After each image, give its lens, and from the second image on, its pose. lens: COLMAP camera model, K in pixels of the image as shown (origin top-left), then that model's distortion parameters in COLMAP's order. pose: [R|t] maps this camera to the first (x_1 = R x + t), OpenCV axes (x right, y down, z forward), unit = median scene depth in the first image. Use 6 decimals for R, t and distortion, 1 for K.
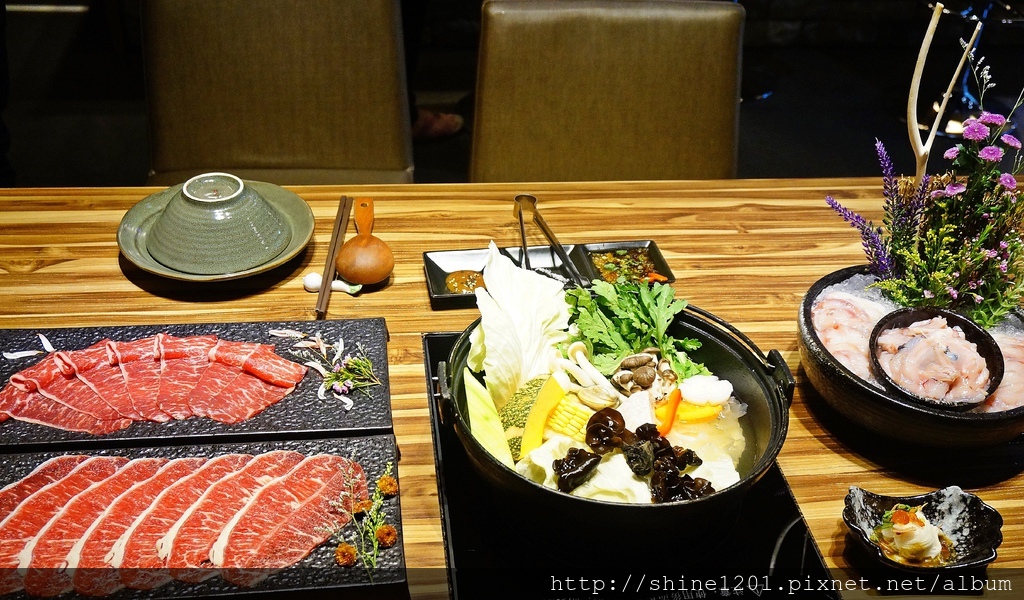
lens RADIAL K [[1048.8, 0, 507.8], [0, 1048.8, 337.3], [0, 0, 1]] dist [-0.006025, 0.000000]
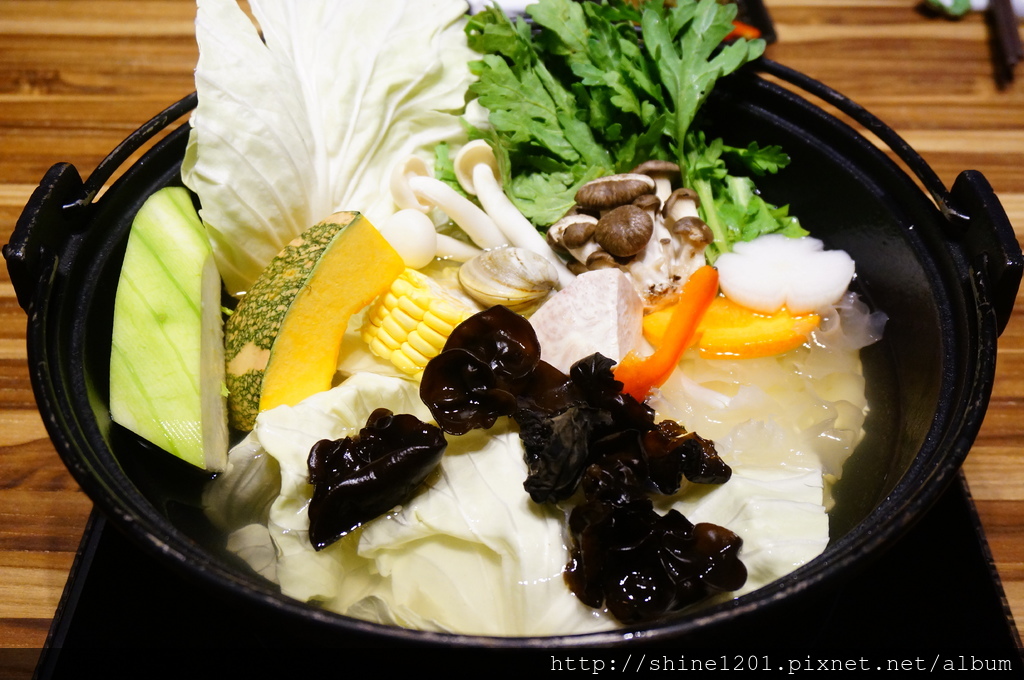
lens RADIAL K [[1159.8, 0, 505.4], [0, 1159.8, 341.1], [0, 0, 1]] dist [0.010297, 0.000000]
pose [[0.987936, 0.059380, -0.143023, 0.150084], [-0.041260, 0.991110, 0.126483, 0.024975], [0.149262, -0.119056, 0.981604, 0.555939]]
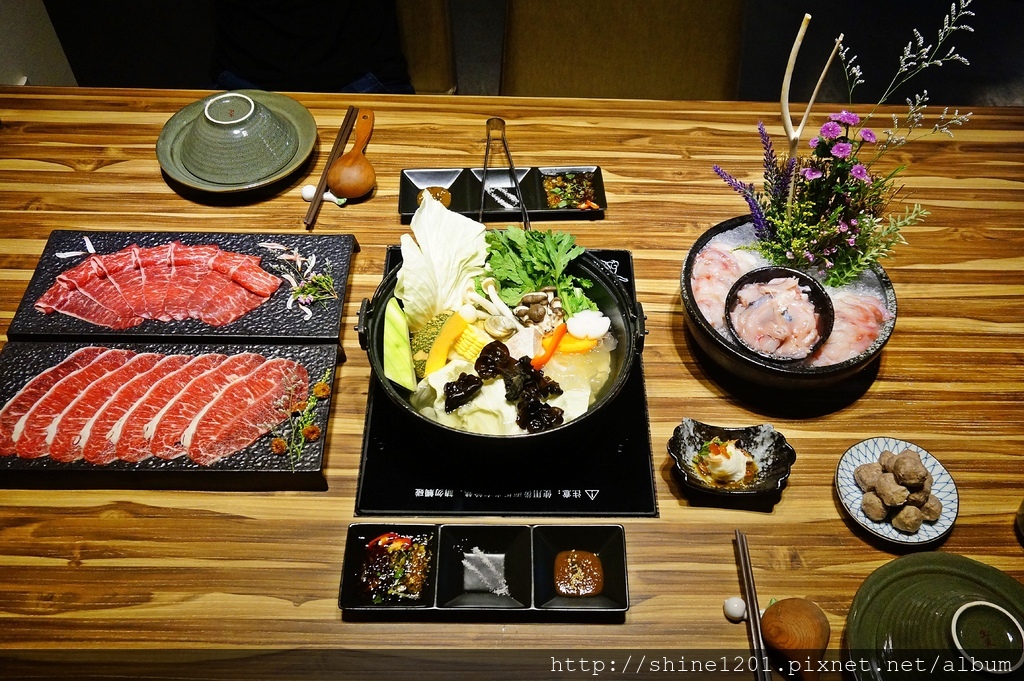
lens RADIAL K [[910.7, 0, 523.0], [0, 910.7, 346.8], [0, 0, 1]] dist [-0.027659, 0.019339]
pose [[0.992599, 0.077590, -0.093422, 0.216433], [-0.053049, 0.969031, 0.241175, -0.181239], [0.109241, -0.234434, 0.965975, -0.051487]]
